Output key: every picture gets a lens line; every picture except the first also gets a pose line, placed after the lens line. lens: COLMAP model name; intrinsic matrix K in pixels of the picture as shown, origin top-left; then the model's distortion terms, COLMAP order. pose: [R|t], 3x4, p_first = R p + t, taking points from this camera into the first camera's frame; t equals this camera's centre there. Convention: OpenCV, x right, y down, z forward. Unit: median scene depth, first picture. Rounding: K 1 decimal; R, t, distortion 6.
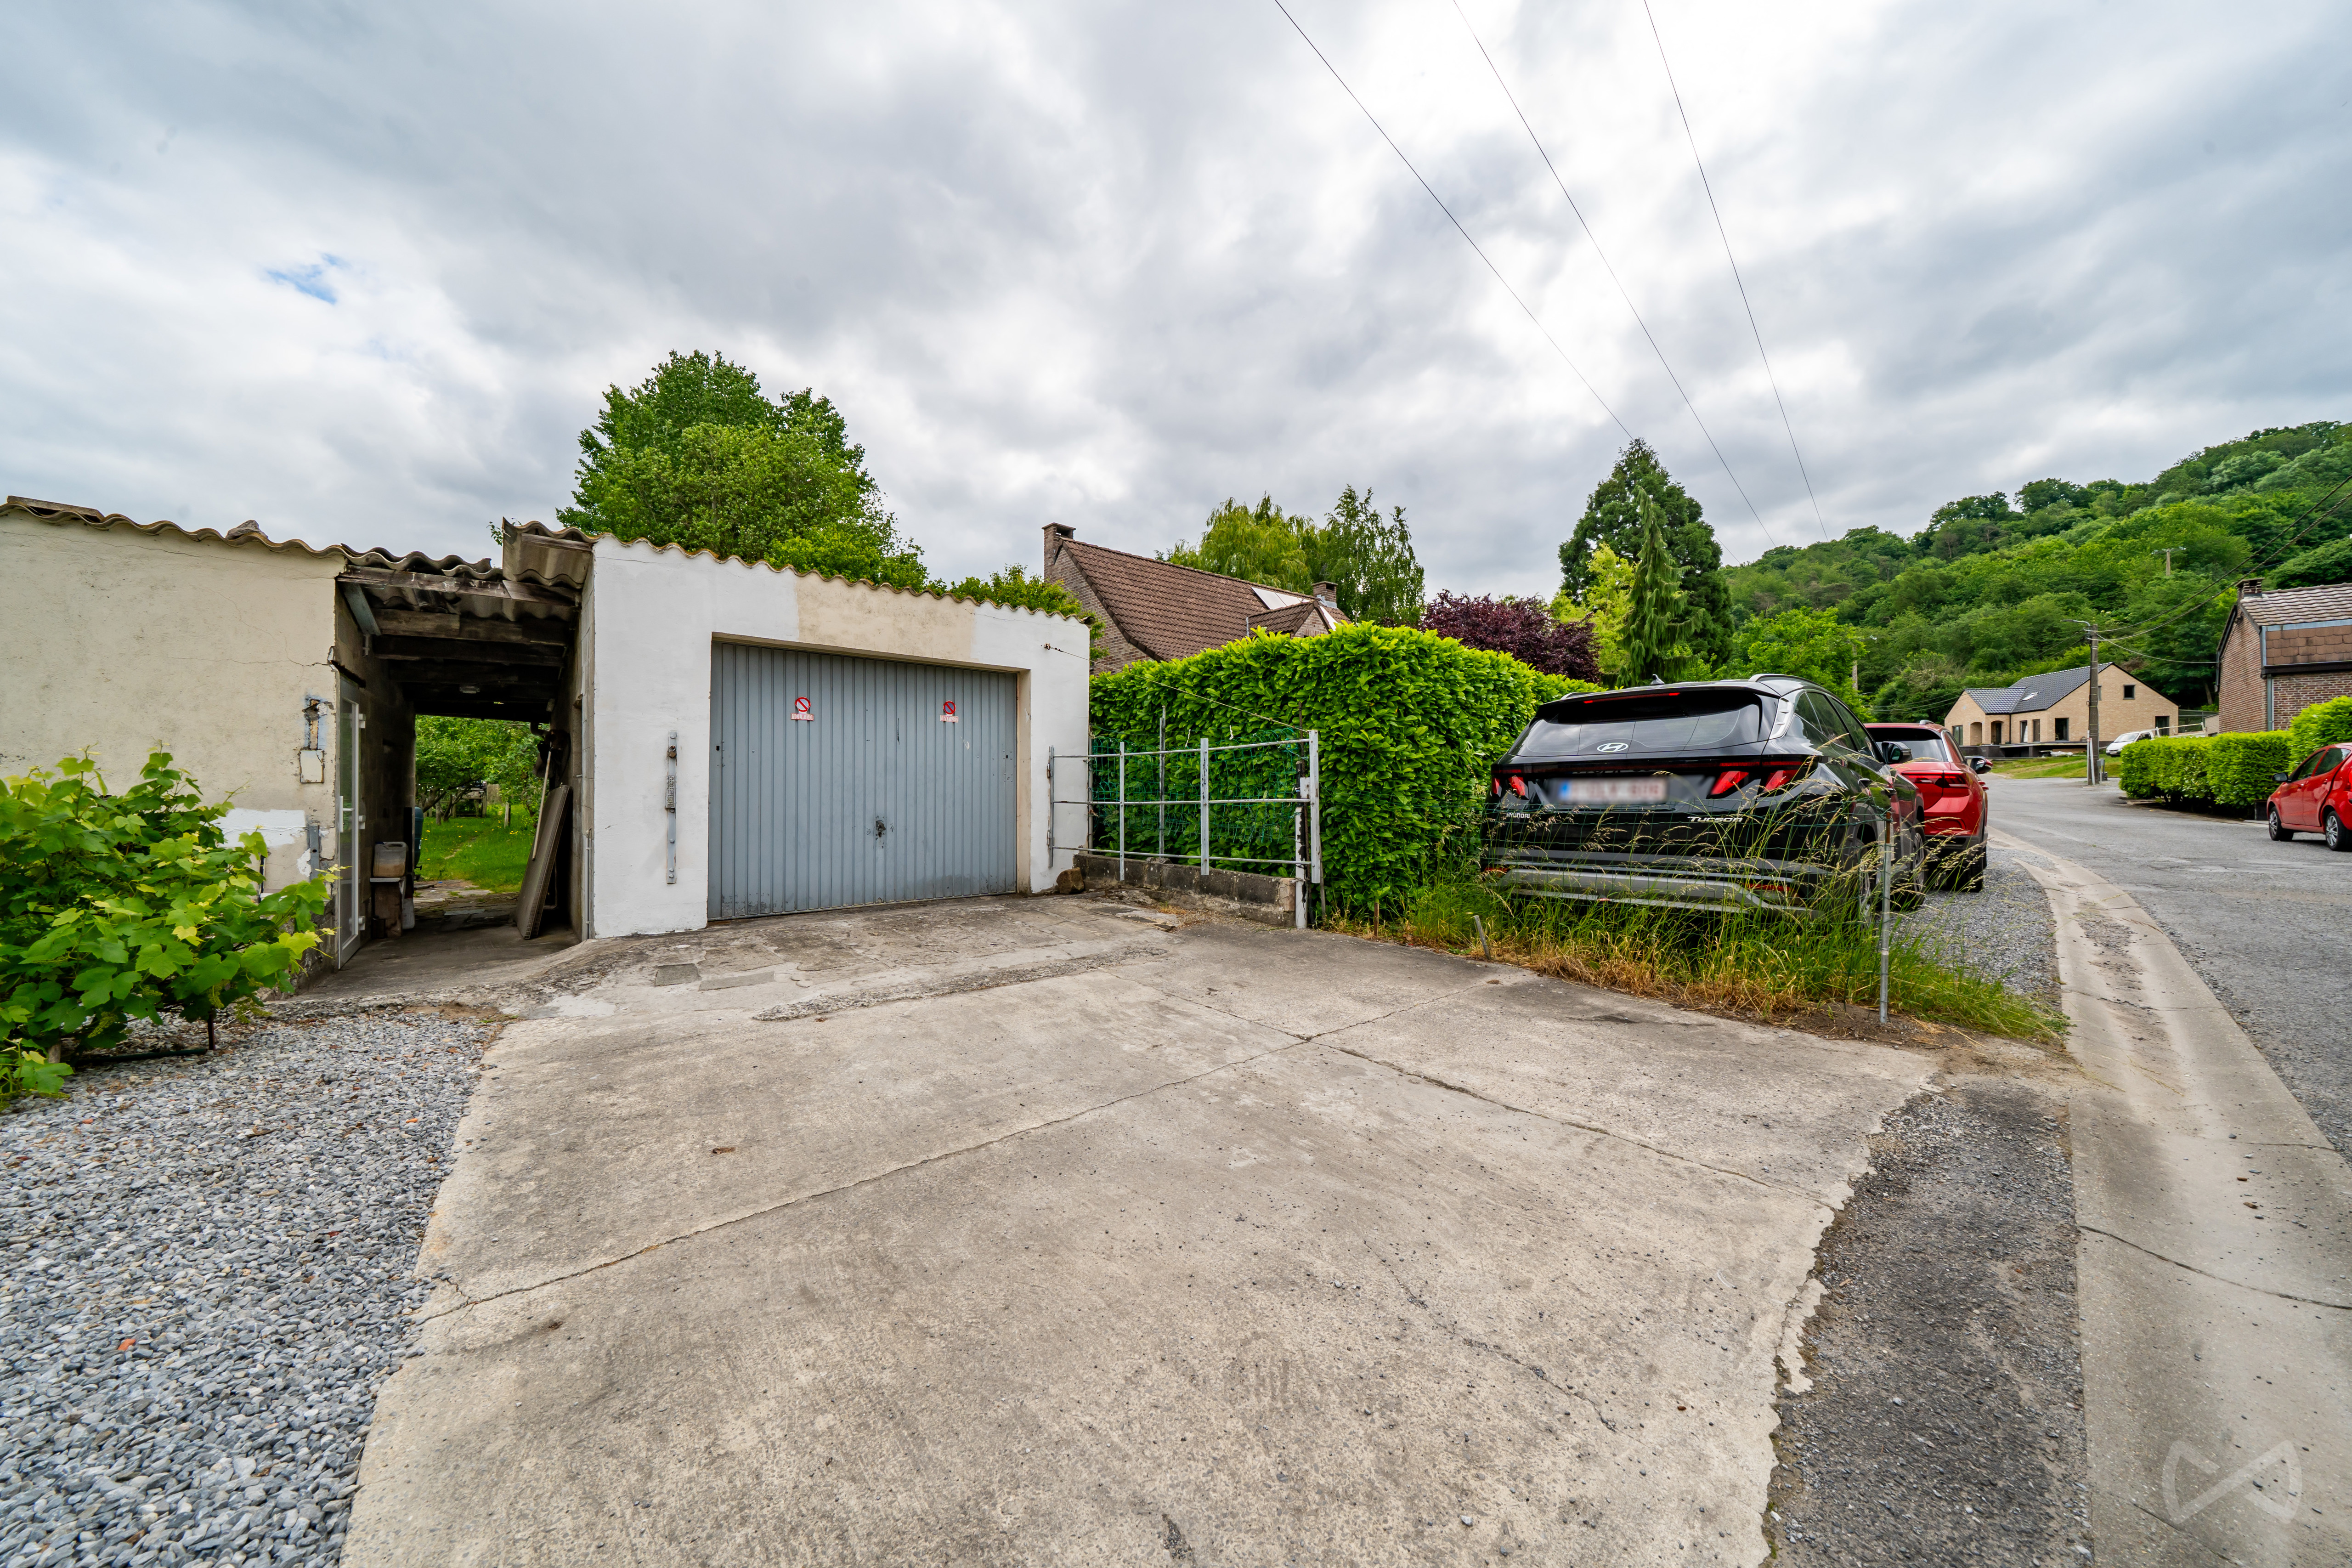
lens RADIAL K [[799.8, 0, 1185.9], [0, 799.8, 785.0], [0, 0, 1]] dist [-0.001782, -0.001528]
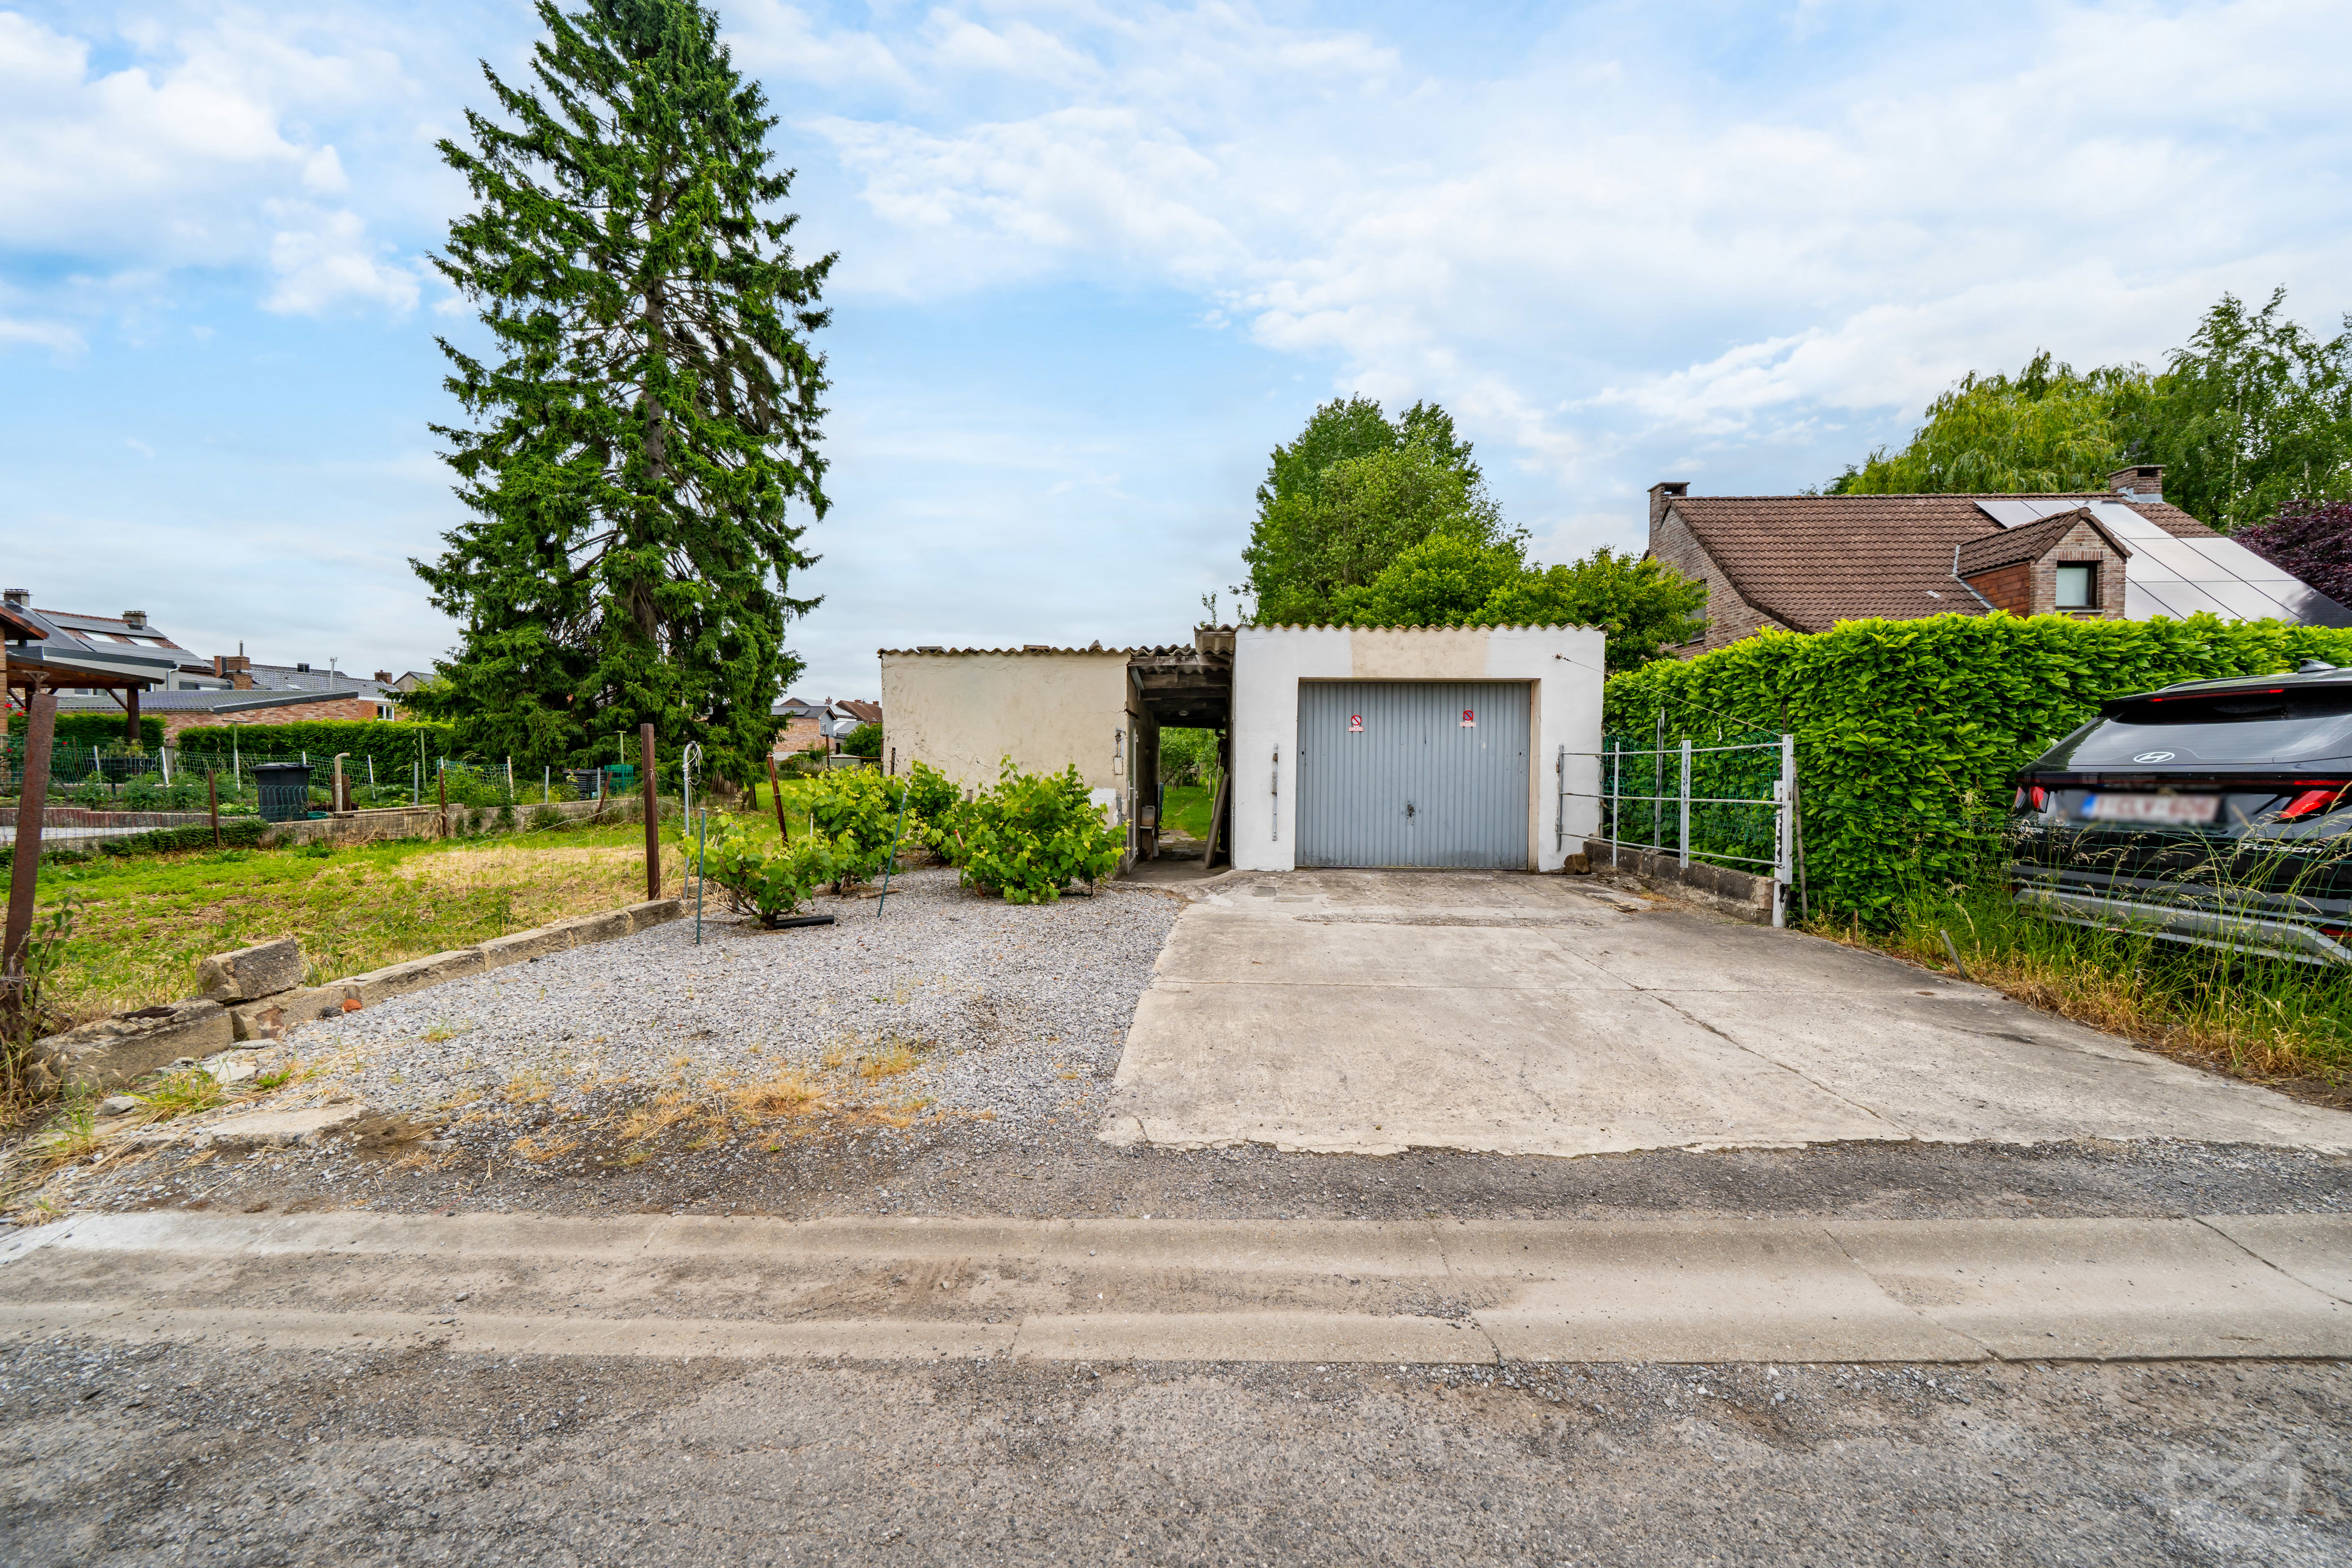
lens RADIAL K [[799.8, 0, 1174.0], [0, 799.8, 778.8], [0, 0, 1]] dist [-0.001782, -0.001528]
pose [[0.728965, 0.017095, -0.684337, 0.271609], [-0.002325, 0.999744, 0.022497, -0.031355], [0.684547, -0.014809, 0.728819, -0.267622]]
